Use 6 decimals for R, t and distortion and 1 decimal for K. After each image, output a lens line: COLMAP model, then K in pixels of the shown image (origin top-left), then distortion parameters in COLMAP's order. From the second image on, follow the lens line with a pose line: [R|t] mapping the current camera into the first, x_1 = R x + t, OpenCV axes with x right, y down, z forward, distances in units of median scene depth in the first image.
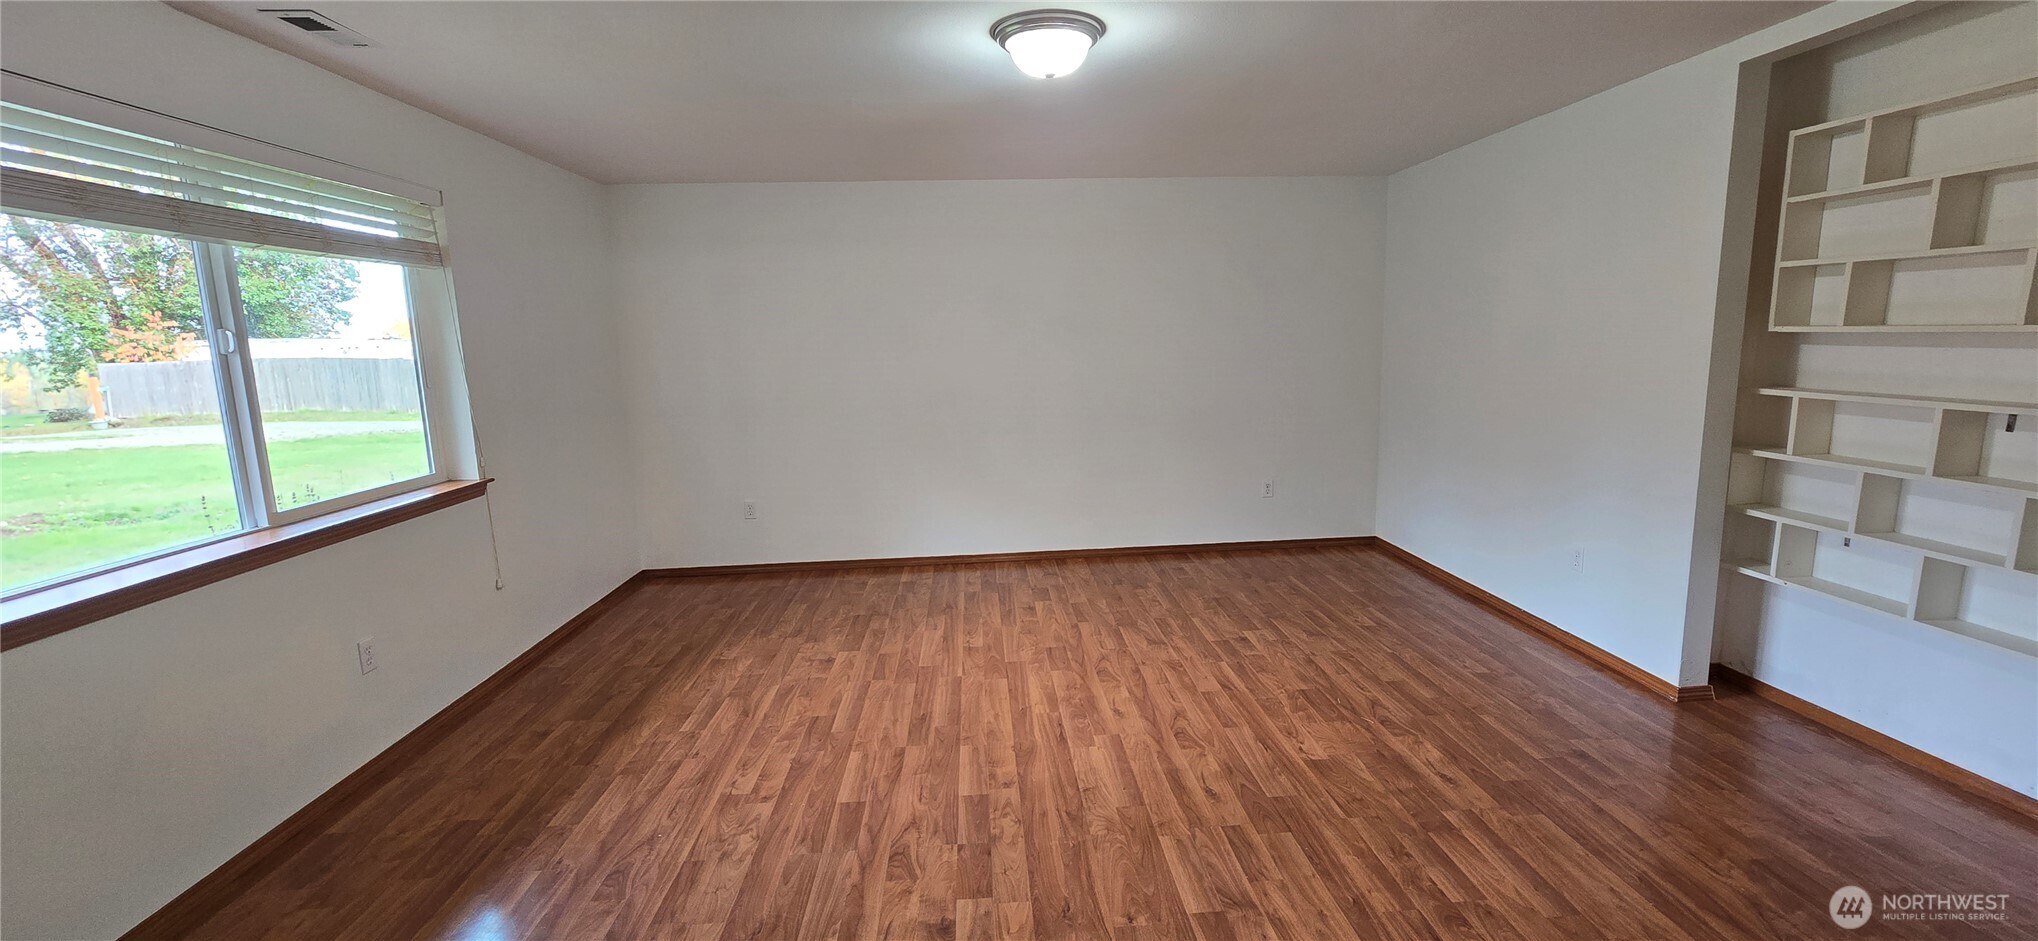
lens RADIAL K [[837.6, 0, 1028.8], [0, 837.6, 471.6], [0, 0, 1]] dist [-0.015020, 0.005625]
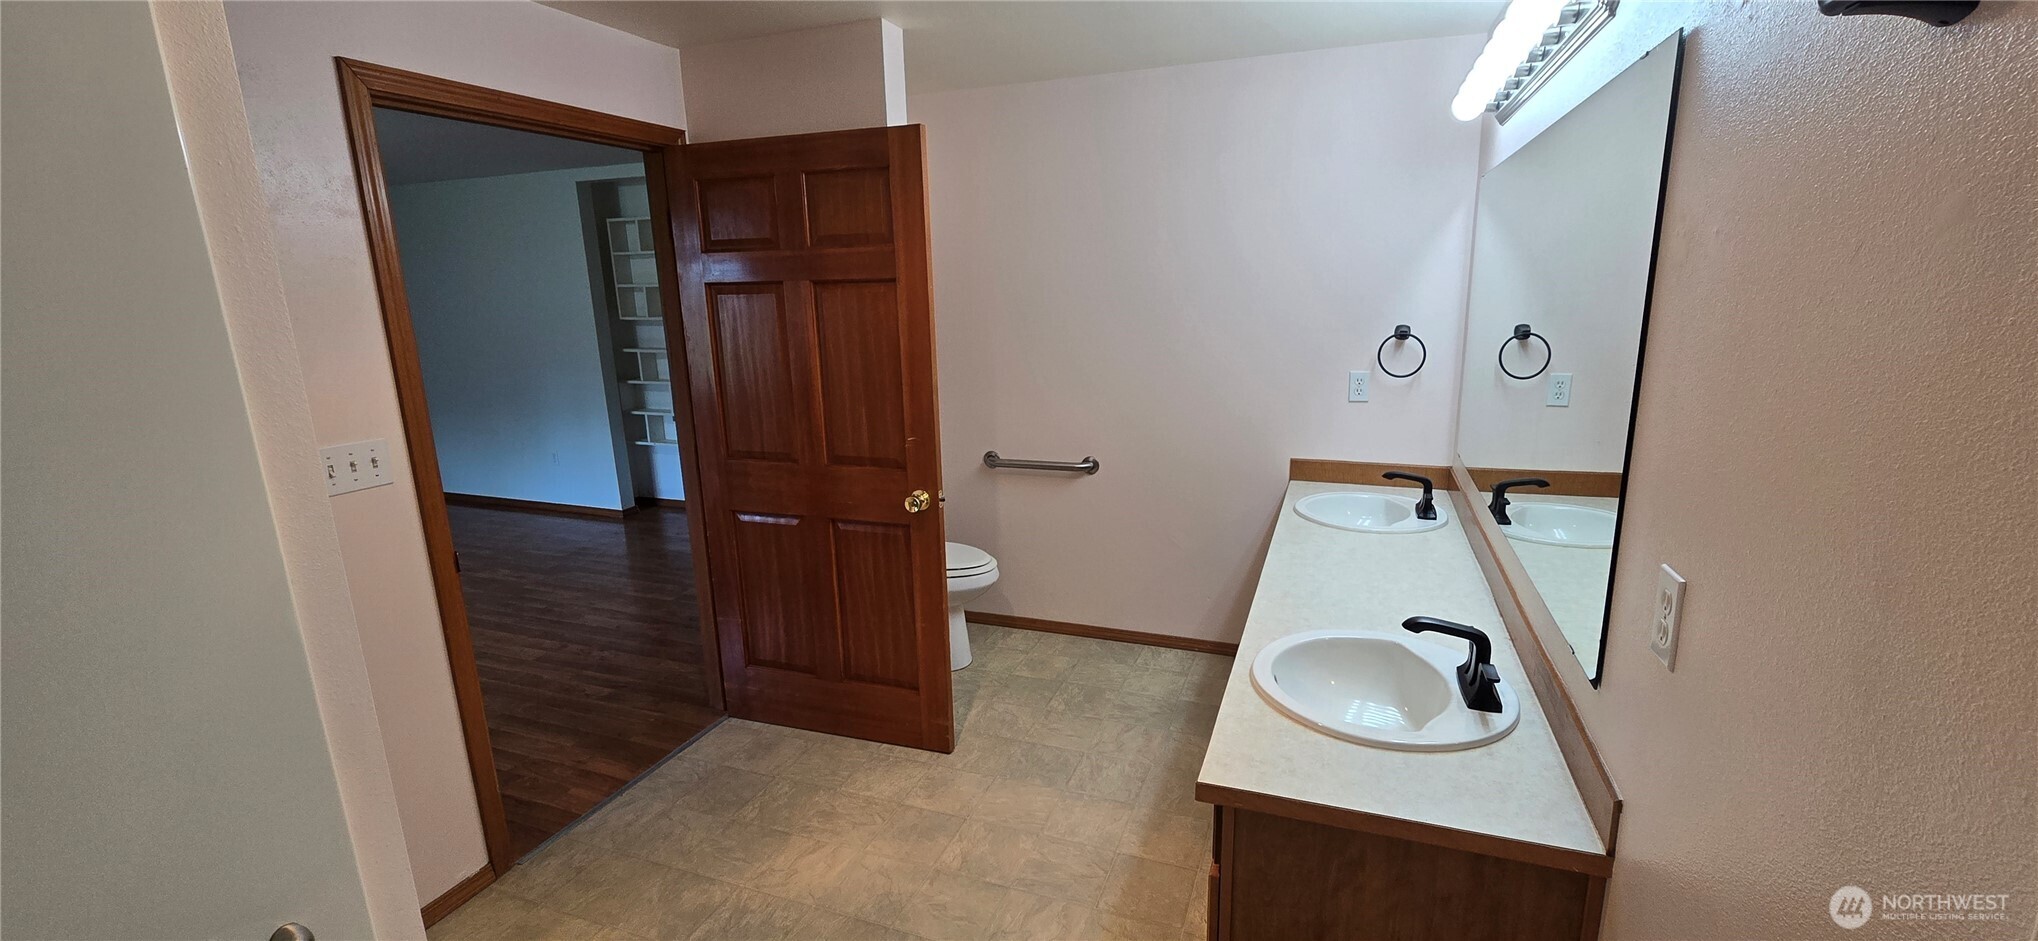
lens RADIAL K [[834.5, 0, 1030.7], [0, 834.5, 473.4], [0, 0, 1]] dist [-0.006390, 0.000604]
pose [[0.413399, -0.186104, 0.891328, -0.524555], [0.160362, 0.978470, 0.129922, 0.085926], [-0.896317, 0.089226, 0.434343, -0.685463]]
